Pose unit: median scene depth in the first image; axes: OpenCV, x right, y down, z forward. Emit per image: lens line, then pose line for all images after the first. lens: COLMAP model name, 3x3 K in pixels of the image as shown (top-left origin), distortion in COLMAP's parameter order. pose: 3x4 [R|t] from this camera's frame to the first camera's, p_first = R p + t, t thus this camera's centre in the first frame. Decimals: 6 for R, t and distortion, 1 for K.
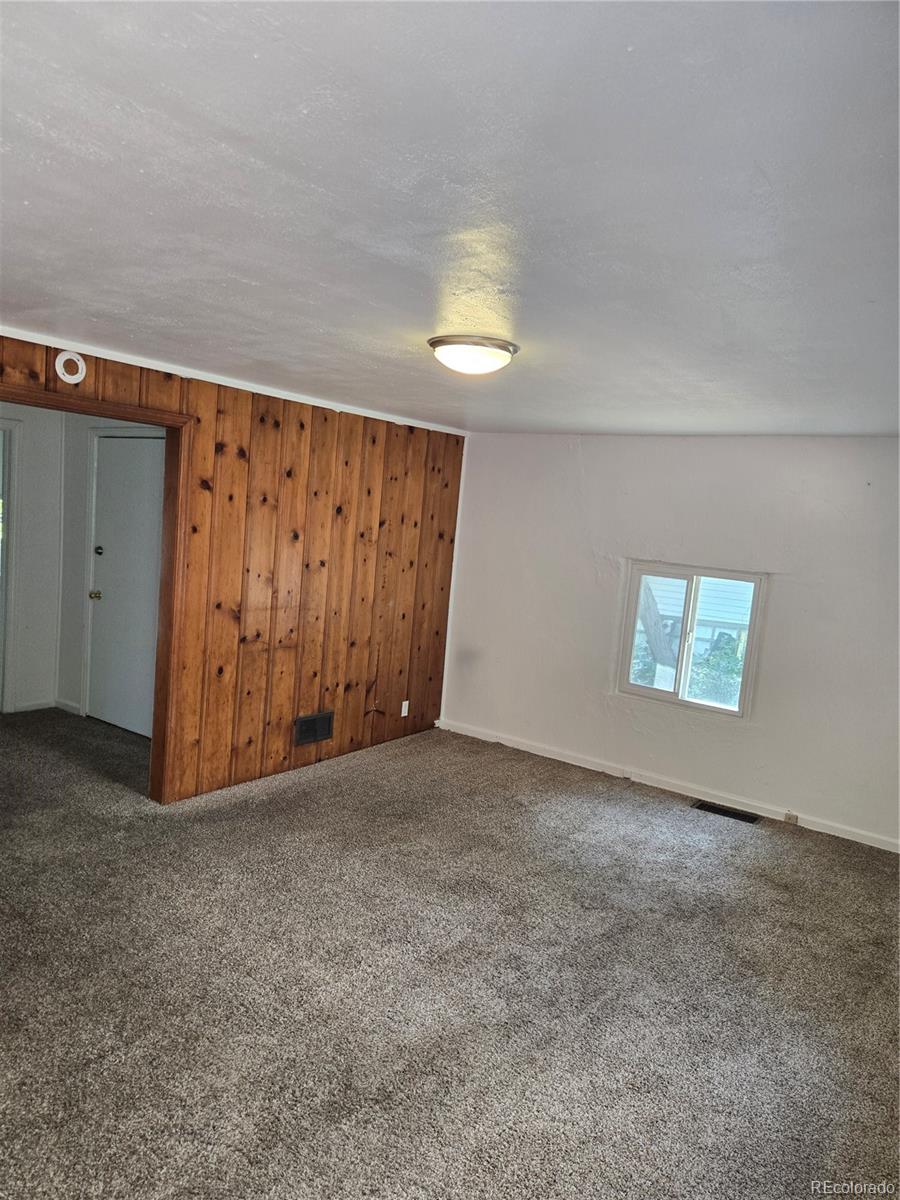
lens RADIAL K [[814.0, 0, 453.3], [0, 814.0, 606.2], [0, 0, 1]] dist [0.011769, -0.007492]
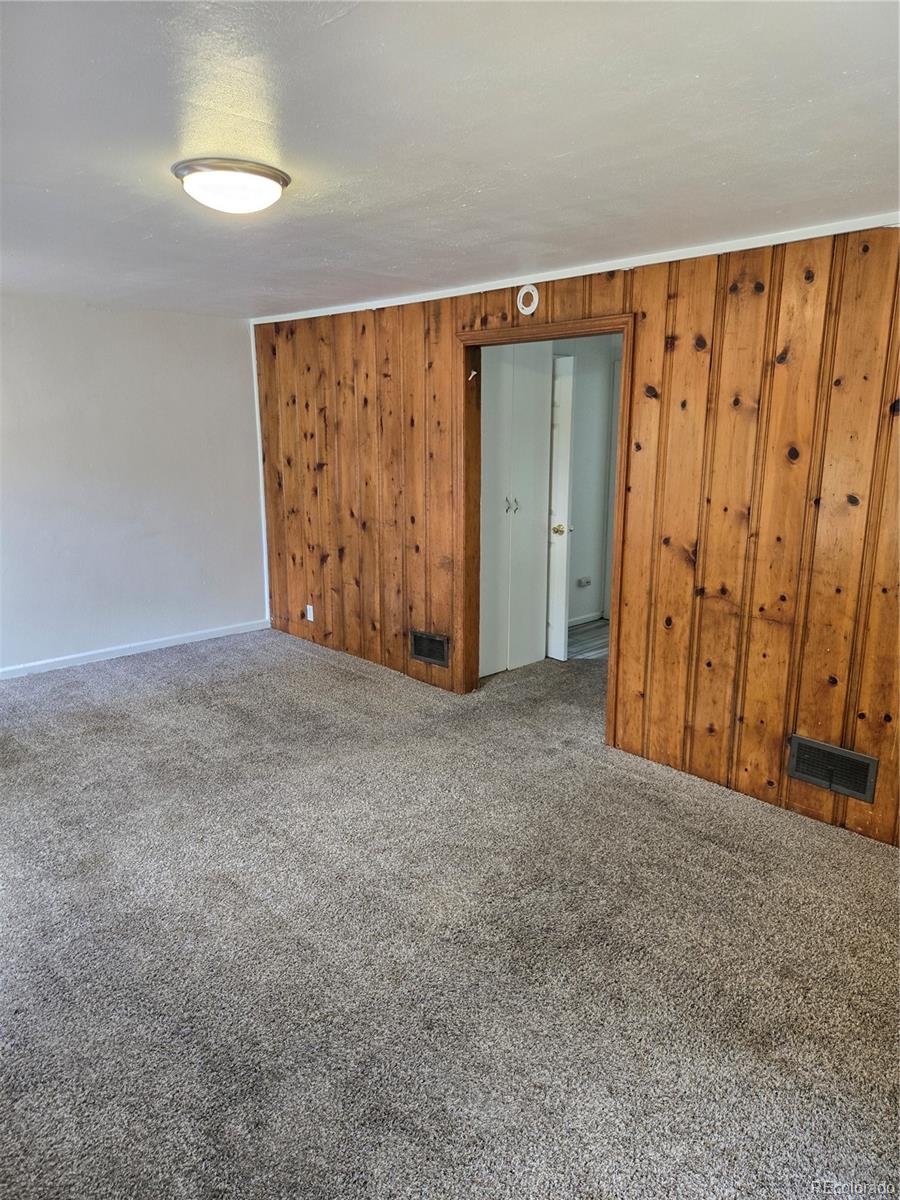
lens RADIAL K [[814.0, 0, 453.5], [0, 814.0, 594.8], [0, 0, 1]] dist [0.011769, -0.007492]
pose [[-0.199705, 0.127785, -0.971488, 0.529992], [-0.118363, 0.981054, 0.153375, -0.045286], [0.972681, 0.145618, -0.180796, 0.908860]]
